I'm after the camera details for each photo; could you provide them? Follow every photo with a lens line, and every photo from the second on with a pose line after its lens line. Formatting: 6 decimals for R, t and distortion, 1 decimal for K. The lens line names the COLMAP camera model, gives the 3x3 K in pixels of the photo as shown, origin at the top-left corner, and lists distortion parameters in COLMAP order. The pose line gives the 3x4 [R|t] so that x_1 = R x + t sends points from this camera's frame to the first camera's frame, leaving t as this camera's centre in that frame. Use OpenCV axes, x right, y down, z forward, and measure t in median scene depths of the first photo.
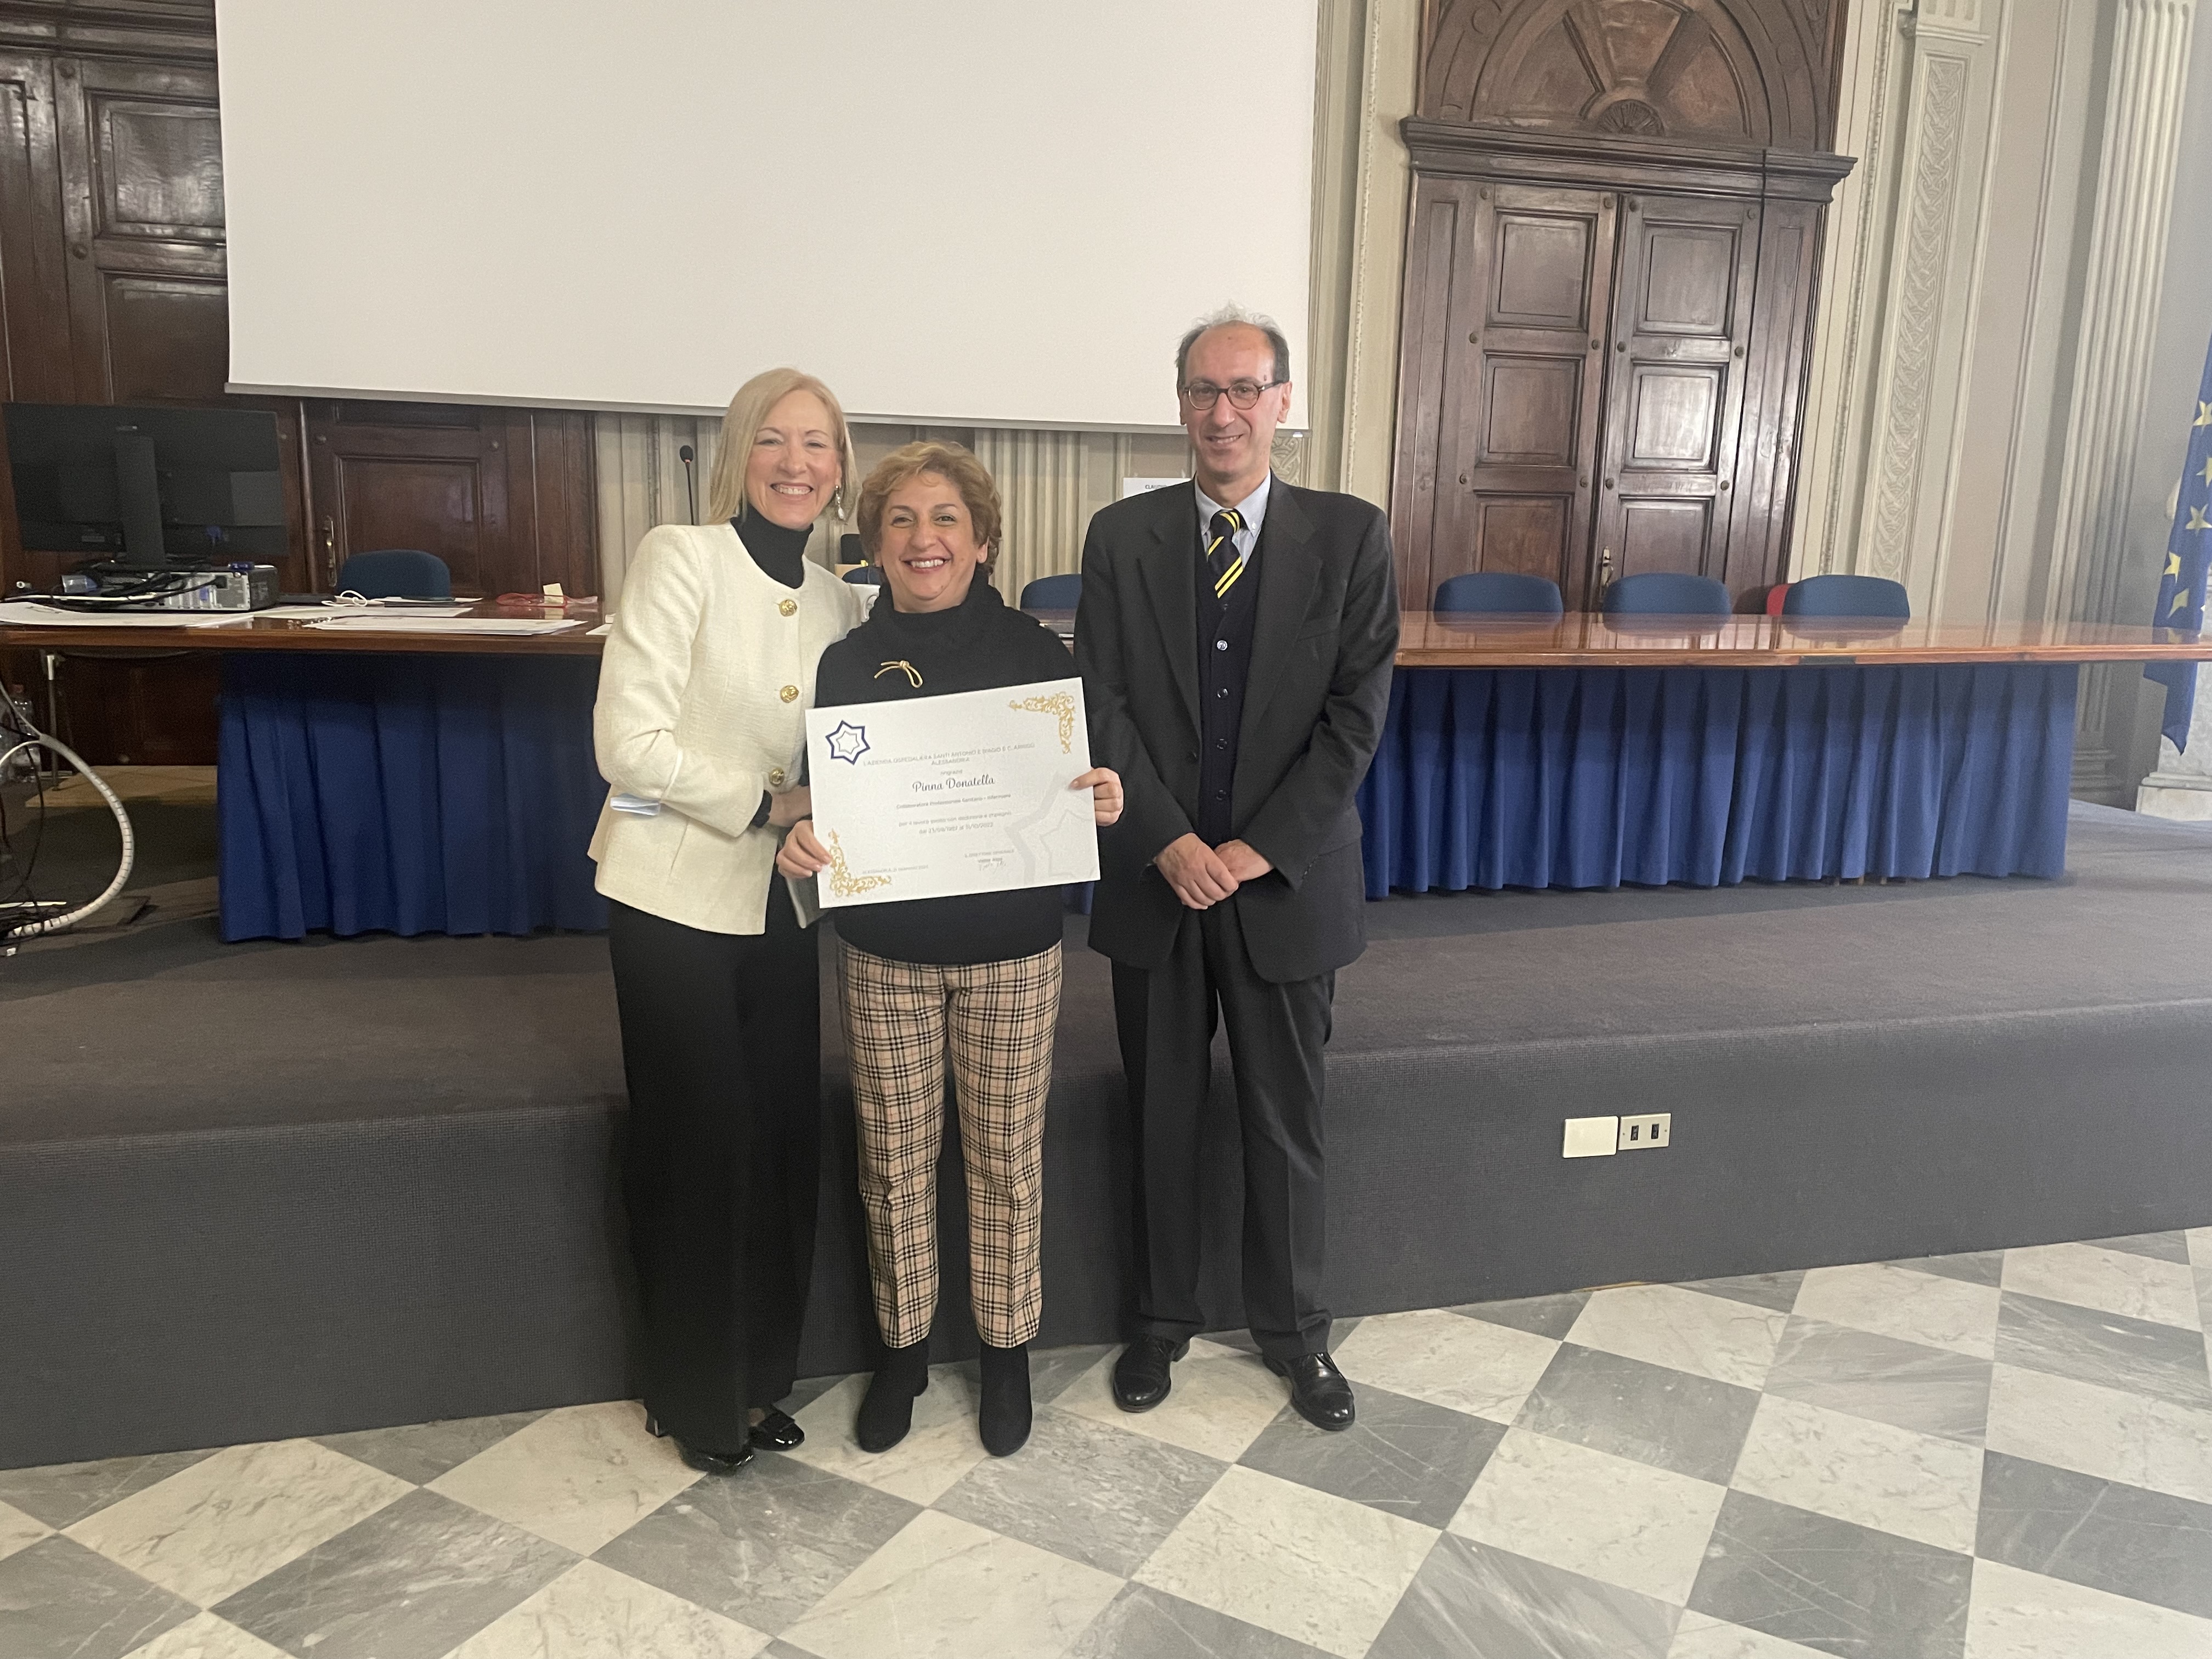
lens RADIAL K [[1711.5, 0, 1111.8], [0, 1711.5, 835.8], [0, 0, 1]] dist [0.085893, -0.116197]
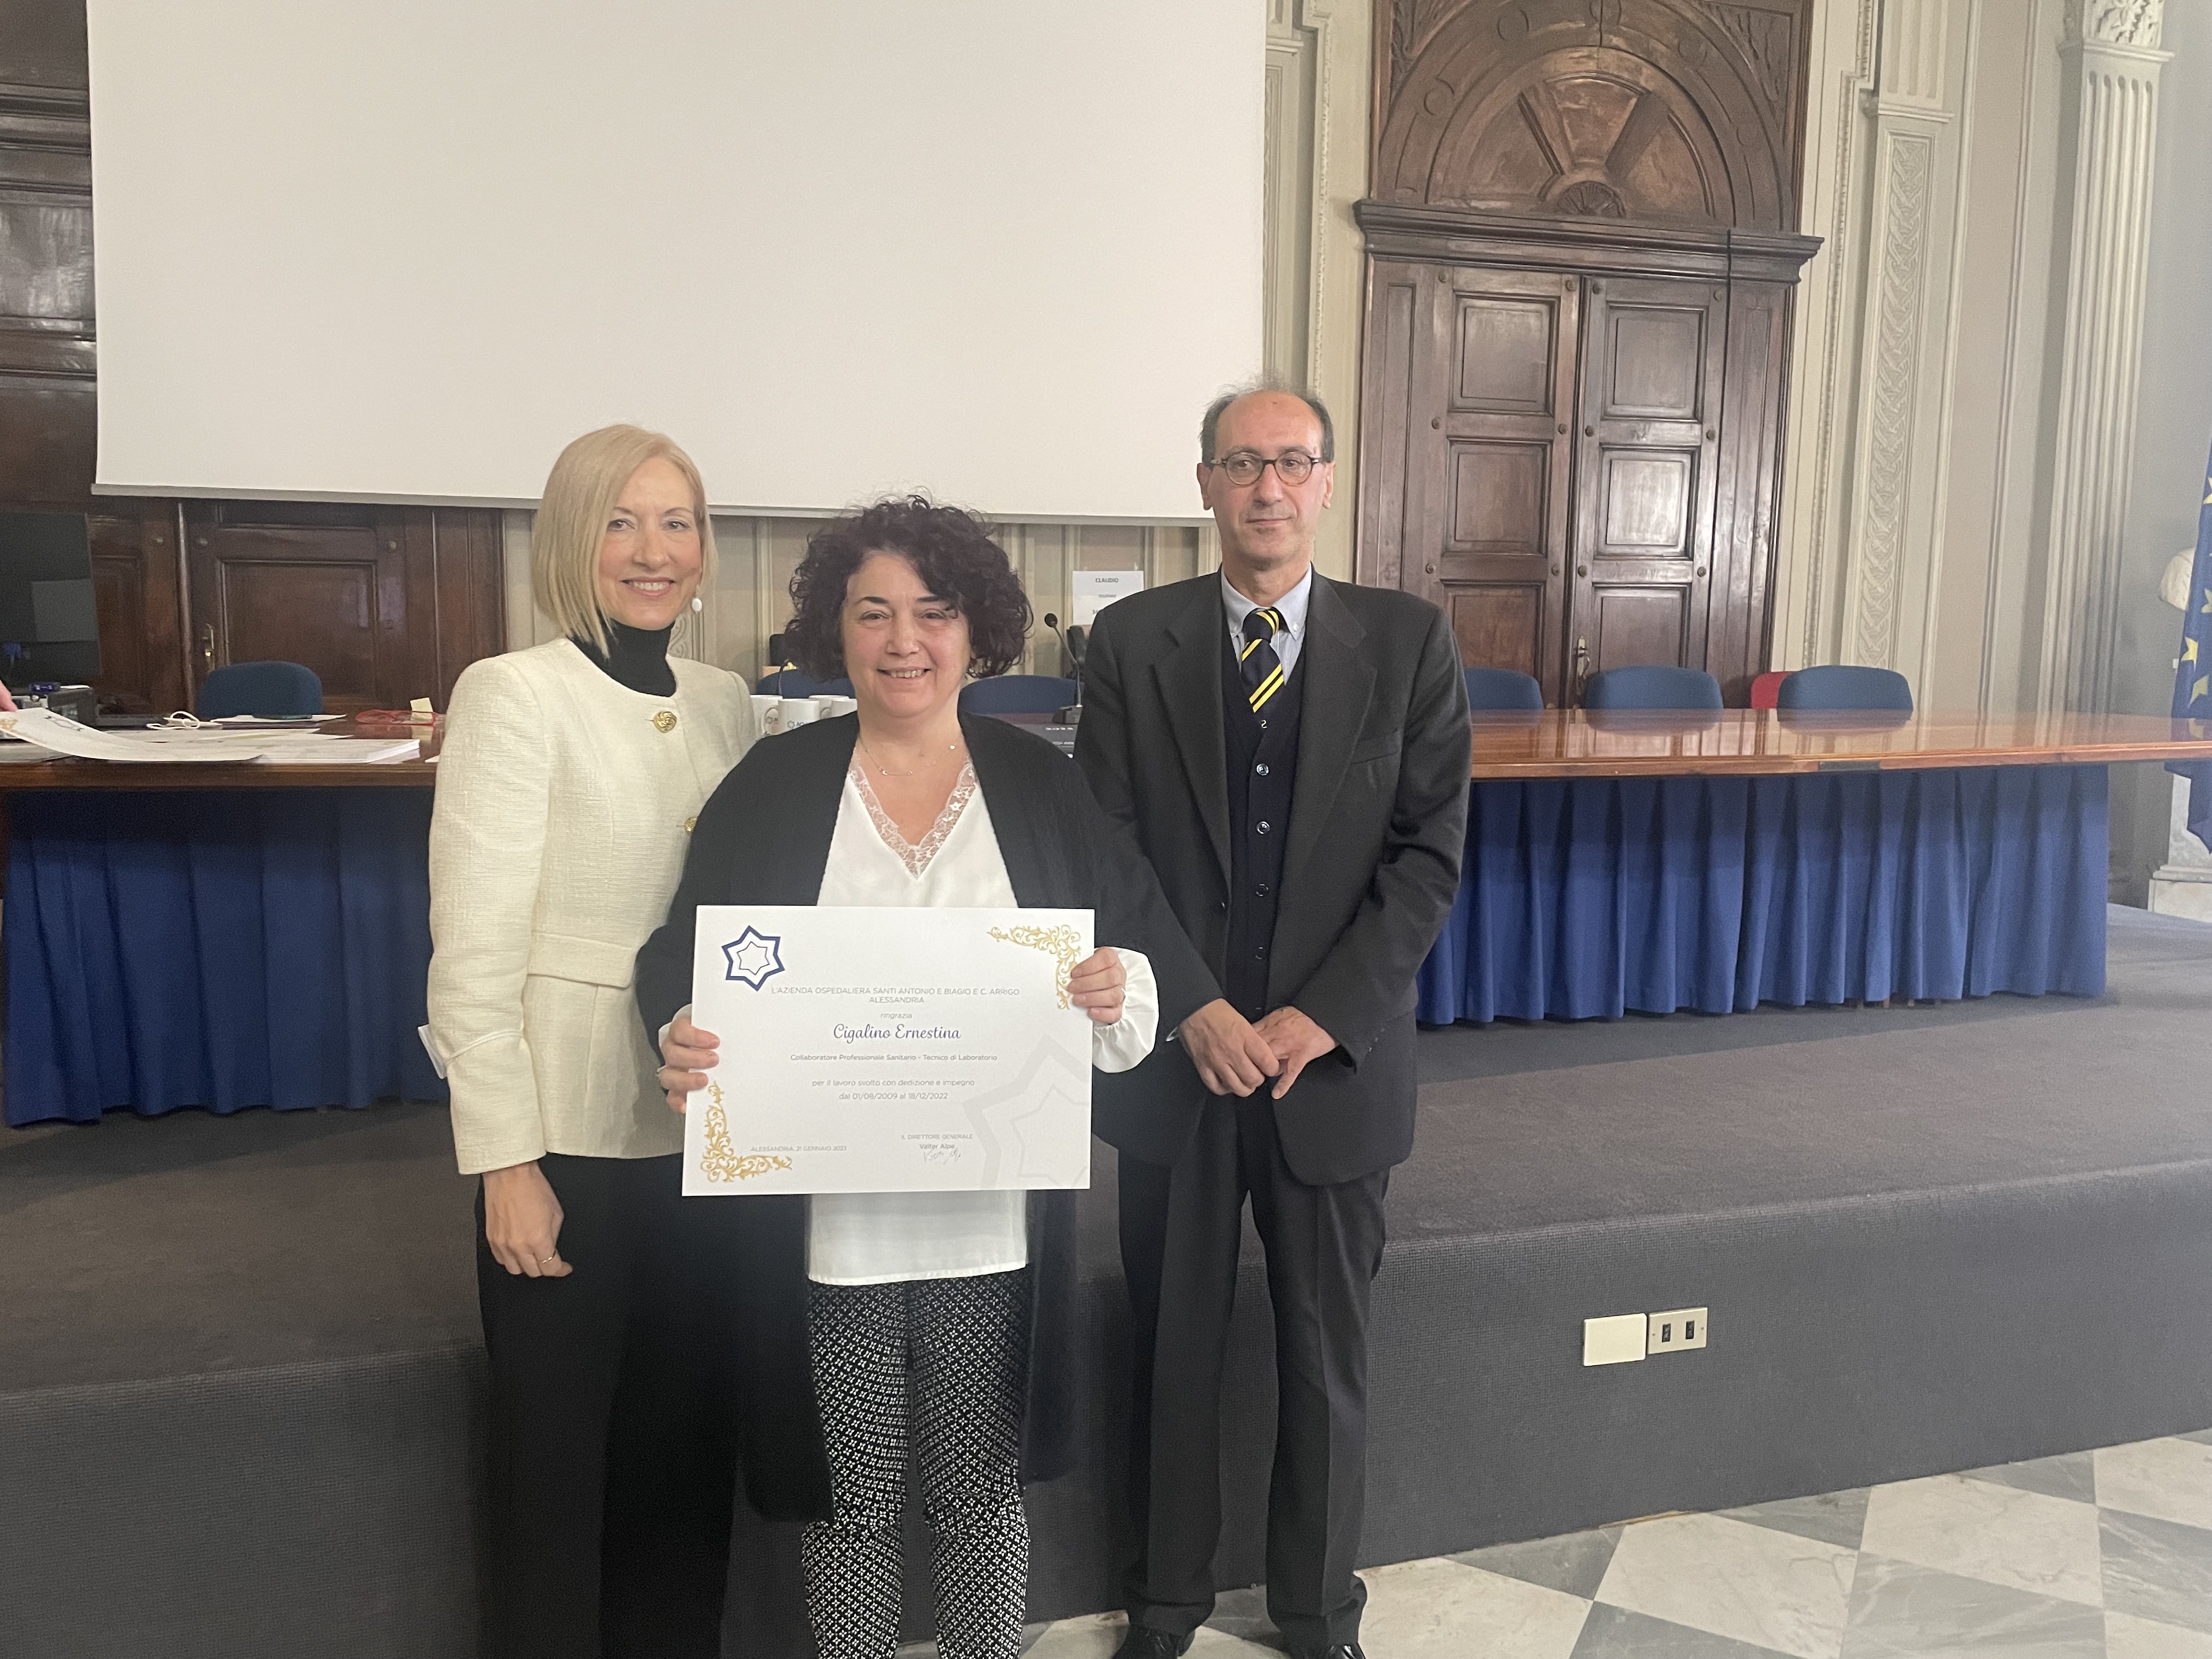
lens RADIAL K [[1708.2, 0, 1116.0], [0, 1708.2, 790.4], [0, 0, 1]] dist [0.086315, -0.116002]
pose [[0.999698, -0.015174, 0.019313, 0.014934], [0.016607, 0.996940, -0.076382, -0.022016], [-0.018095, 0.076680, 0.996892, 0.097696]]
